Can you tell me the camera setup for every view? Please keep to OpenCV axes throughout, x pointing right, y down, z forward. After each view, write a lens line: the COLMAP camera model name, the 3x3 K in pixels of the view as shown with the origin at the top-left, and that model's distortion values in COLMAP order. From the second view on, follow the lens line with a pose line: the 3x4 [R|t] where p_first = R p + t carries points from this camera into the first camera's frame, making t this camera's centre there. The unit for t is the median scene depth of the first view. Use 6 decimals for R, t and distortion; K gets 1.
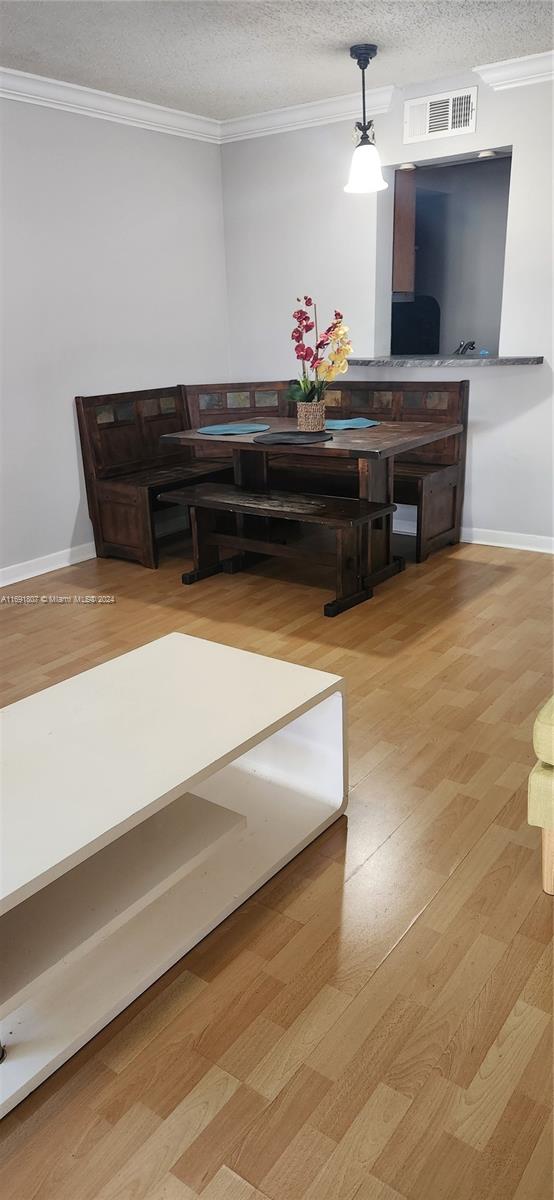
lens RADIAL K [[799.9, 0, 265.7], [0, 799.9, 605.7], [0, 0, 1]] dist [0.077725, -0.065071]
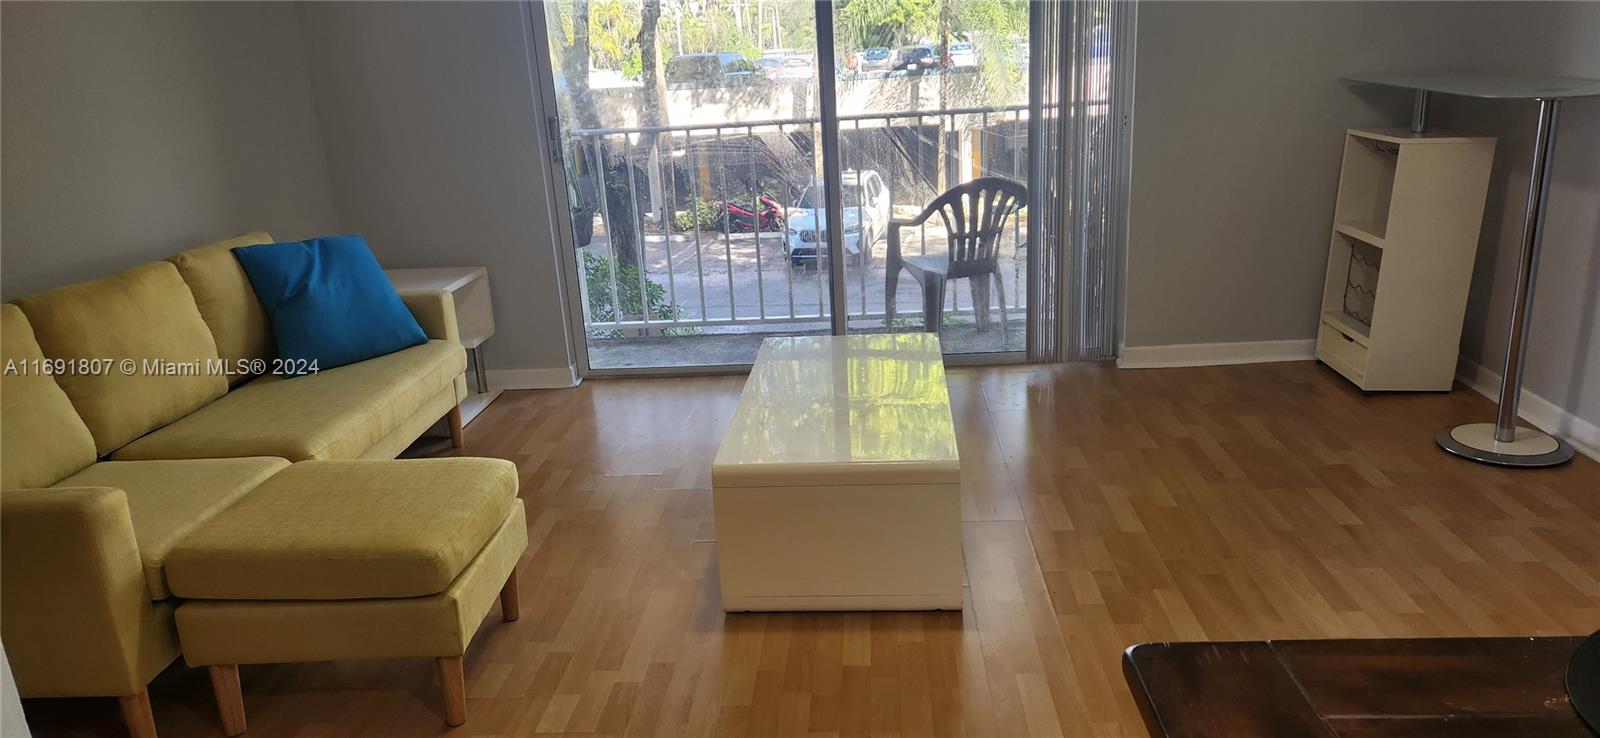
lens RADIAL K [[1066.6, 0, 799.6], [0, 1066.6, 371.2], [0, 0, 1]] dist [0.077725, -0.065071]
pose [[-0.832673, 0.239503, -0.499293, 0.320905], [-0.101471, 0.820378, 0.562746, -0.376979], [0.544389, 0.519247, -0.658804, 0.951345]]
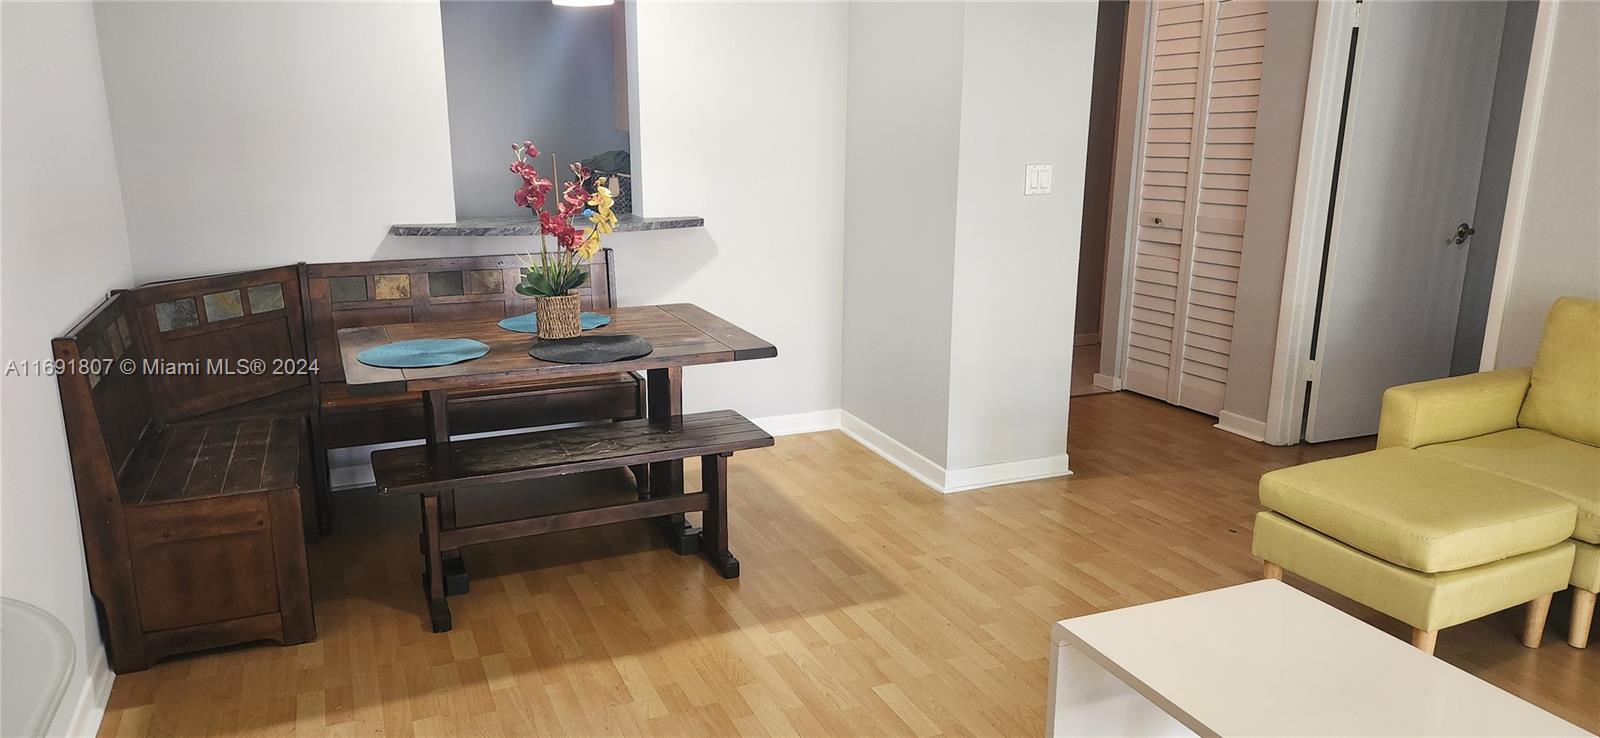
lens RADIAL K [[1066.6, 0, 779.8], [0, 1066.6, 375.1], [0, 0, 1]] dist [0.077725, -0.065071]
pose [[0.498251, -0.167574, 0.850685, -0.611663], [0.272878, 0.961593, 0.029595, -0.164857], [-0.822973, 0.217388, 0.524842, 0.398669]]
